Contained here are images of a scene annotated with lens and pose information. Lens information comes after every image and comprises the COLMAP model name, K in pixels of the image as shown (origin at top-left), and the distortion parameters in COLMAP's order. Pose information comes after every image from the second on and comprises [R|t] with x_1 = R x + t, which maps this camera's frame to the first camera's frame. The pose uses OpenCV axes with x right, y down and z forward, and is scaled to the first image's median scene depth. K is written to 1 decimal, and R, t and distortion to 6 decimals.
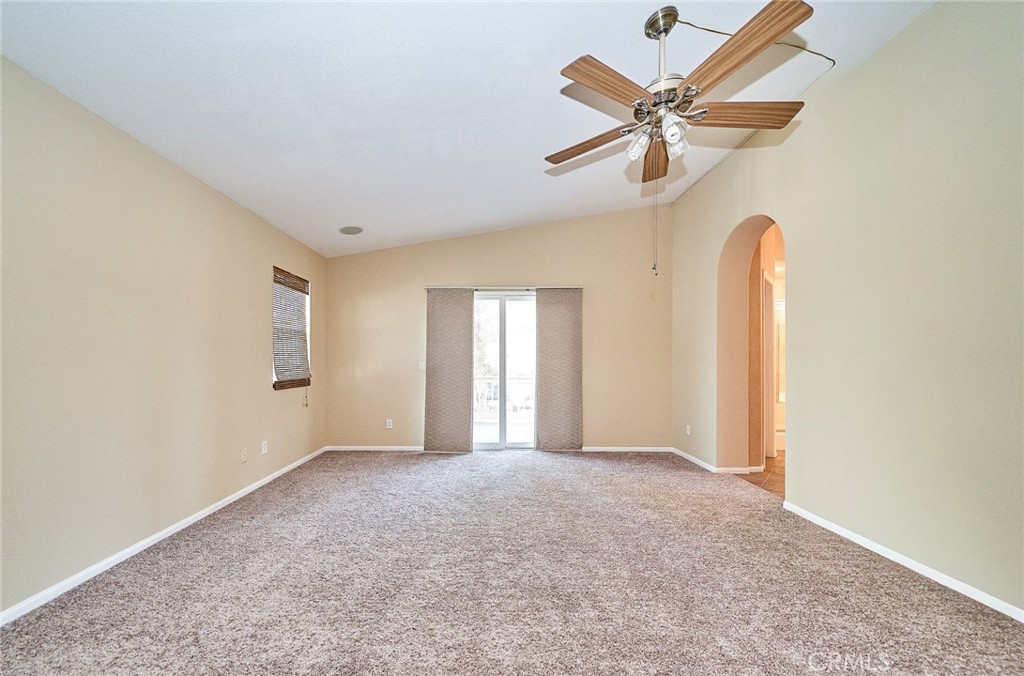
lens RADIAL K [[370.0, 0, 480.5], [0, 370.0, 360.6], [0, 0, 1]] dist [-0.000166, -0.000005]
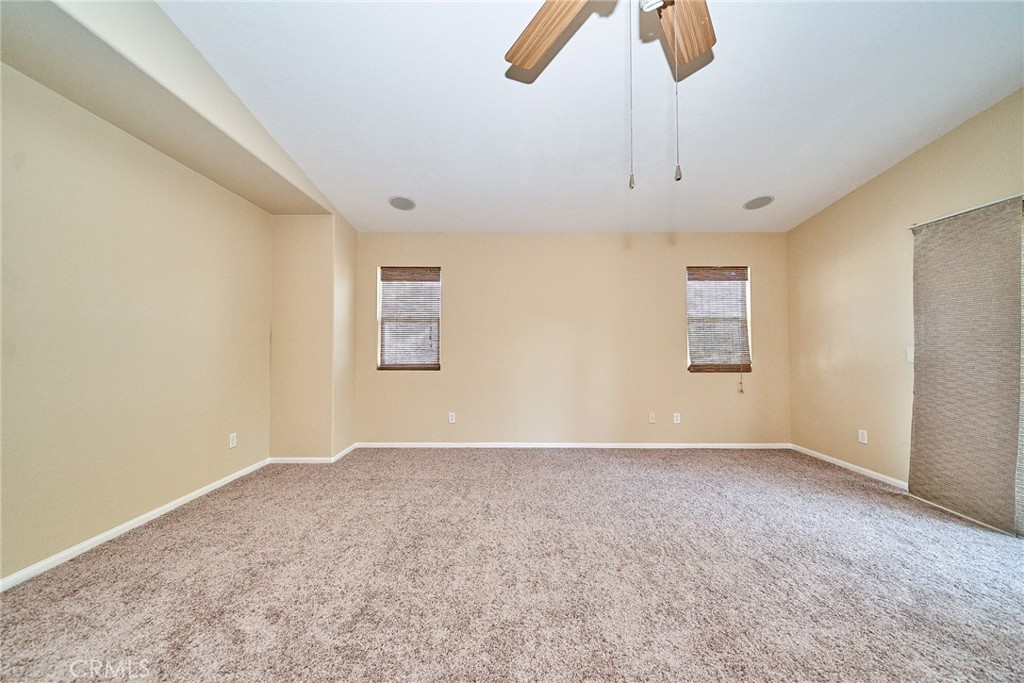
lens RADIAL K [[348.1, 0, 512.0], [0, 348.1, 341.5], [0, 0, 1]] dist [0.000586, 0.000055]
pose [[0.014453, -0.017554, -0.999741, 0.453997], [0.002603, 0.999843, -0.017518, 0.000745], [0.999892, -0.002349, 0.014496, 0.357585]]
